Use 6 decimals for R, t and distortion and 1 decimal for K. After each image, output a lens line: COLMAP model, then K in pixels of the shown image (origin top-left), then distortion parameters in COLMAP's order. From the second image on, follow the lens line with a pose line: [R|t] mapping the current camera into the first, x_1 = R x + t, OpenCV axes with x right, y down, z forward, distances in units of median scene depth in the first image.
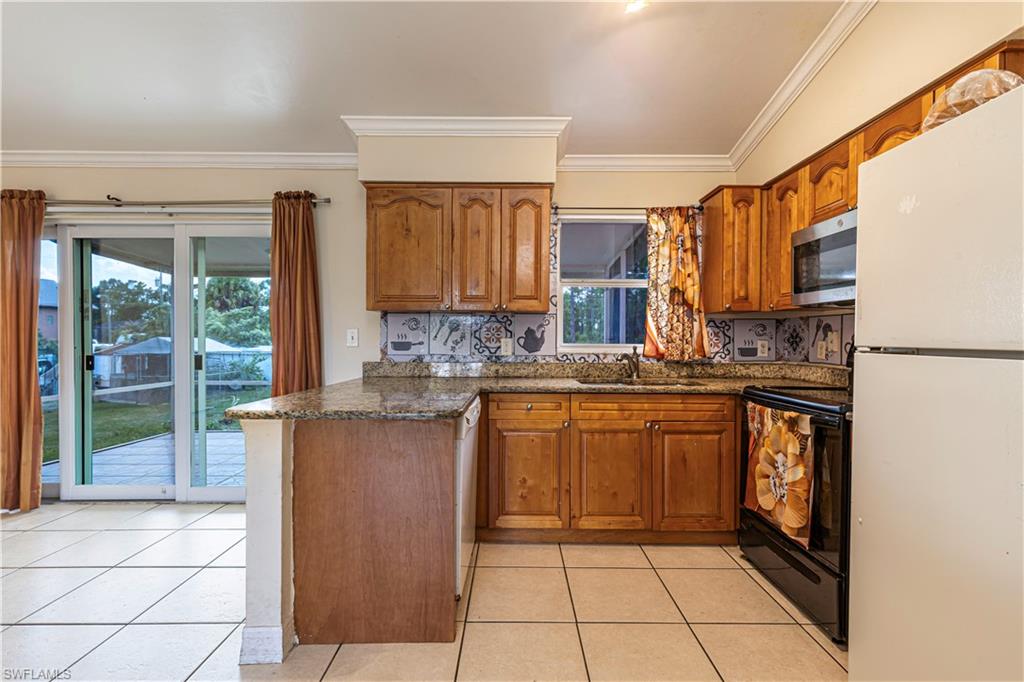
lens RADIAL K [[454.2, 0, 518.3], [0, 454.2, 341.6], [0, 0, 1]] dist [0.010927, -0.000067]
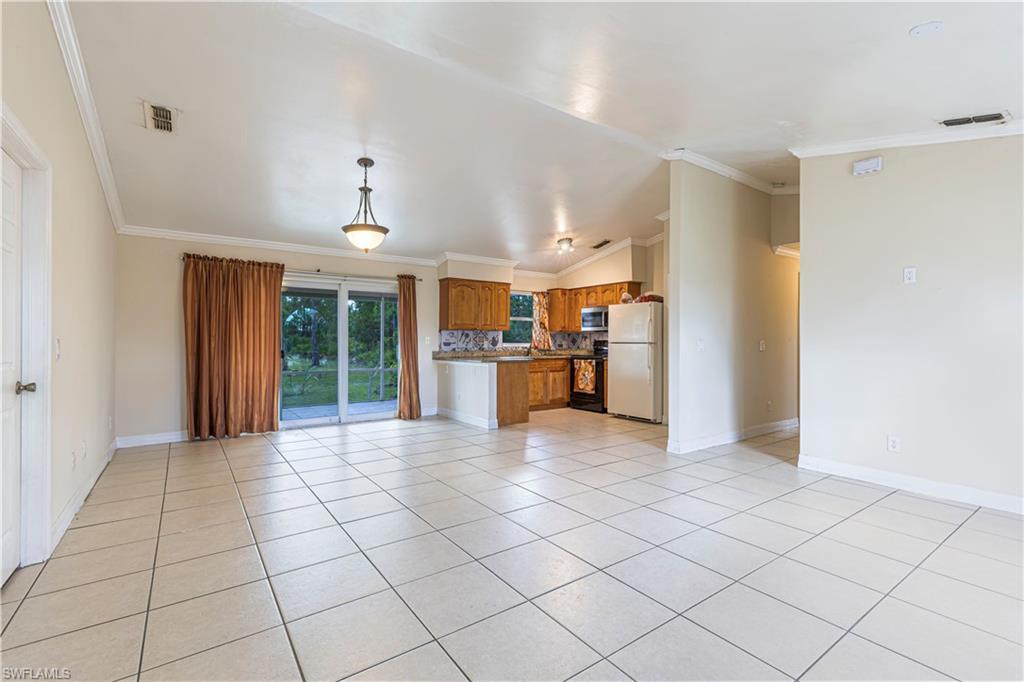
lens RADIAL K [[454.2, 0, 518.3], [0, 454.2, 343.0], [0, 0, 1]] dist [0.010927, -0.000067]
pose [[0.812449, -0.003987, 0.583019, -1.357650], [0.005708, 0.999983, -0.001116, 0.008339], [-0.583005, 0.004235, 0.812458, -1.125923]]
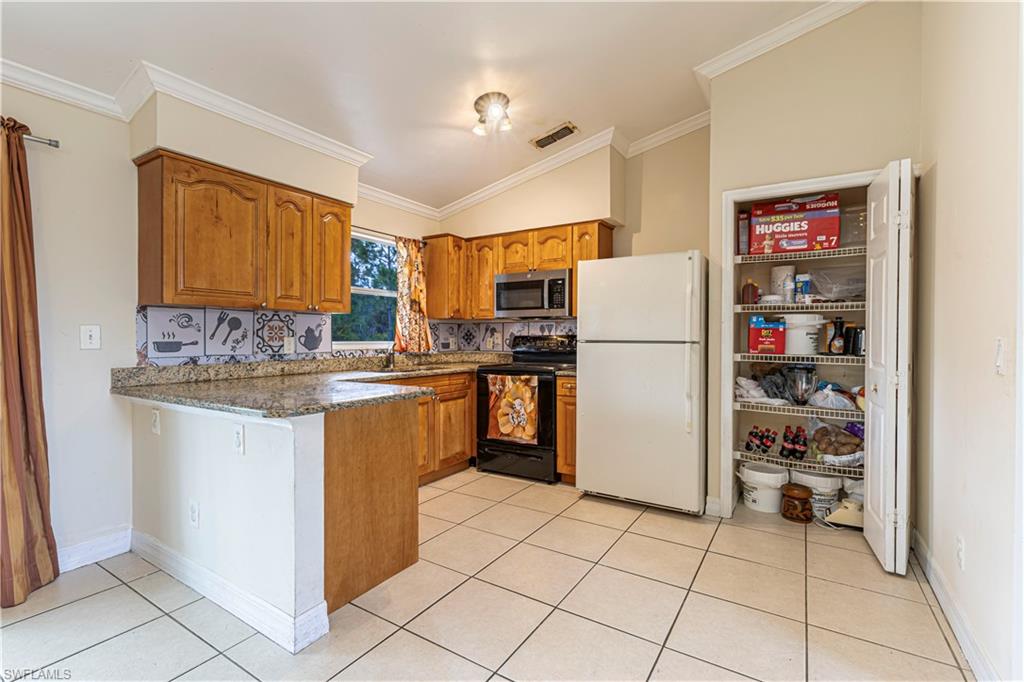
lens RADIAL K [[454.2, 0, 513.6], [0, 454.2, 342.0], [0, 0, 1]] dist [0.010927, -0.000067]
pose [[0.545940, -0.013891, 0.837709, -0.636839], [0.006905, 0.999903, 0.012080, -0.005085], [-0.837796, -0.000810, 0.545983, 0.011488]]
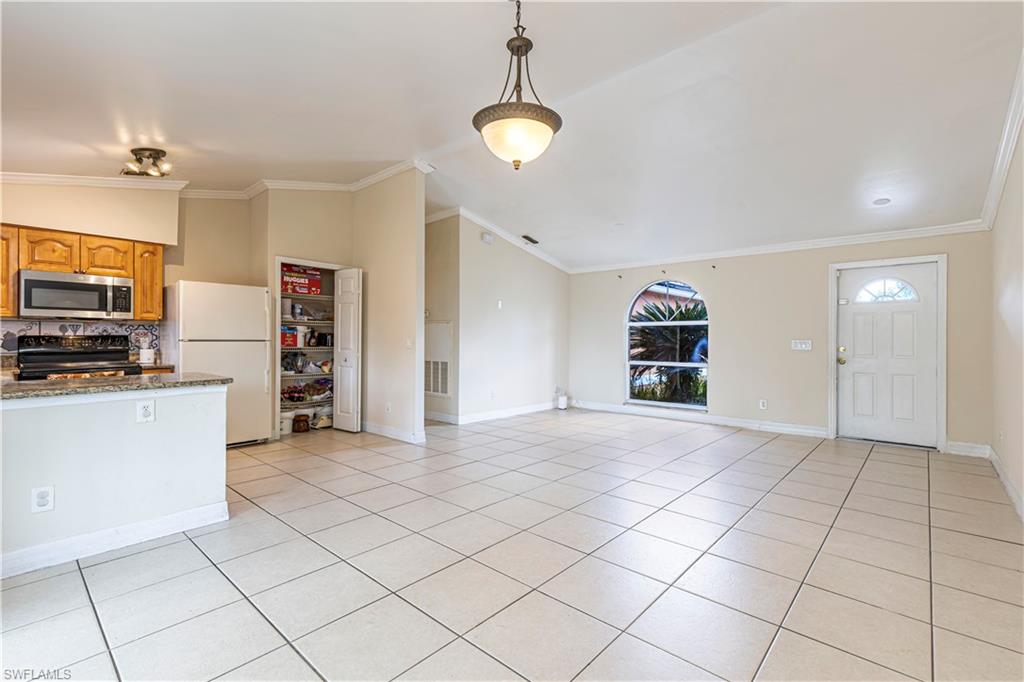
lens RADIAL K [[454.2, 0, 515.9], [0, 454.2, 338.1], [0, 0, 1]] dist [0.010927, -0.000067]
pose [[-0.739074, -0.013360, 0.673492, -1.403255], [-0.007034, 0.999902, 0.012116, -0.027043], [-0.673588, 0.004217, -0.739095, 0.827272]]
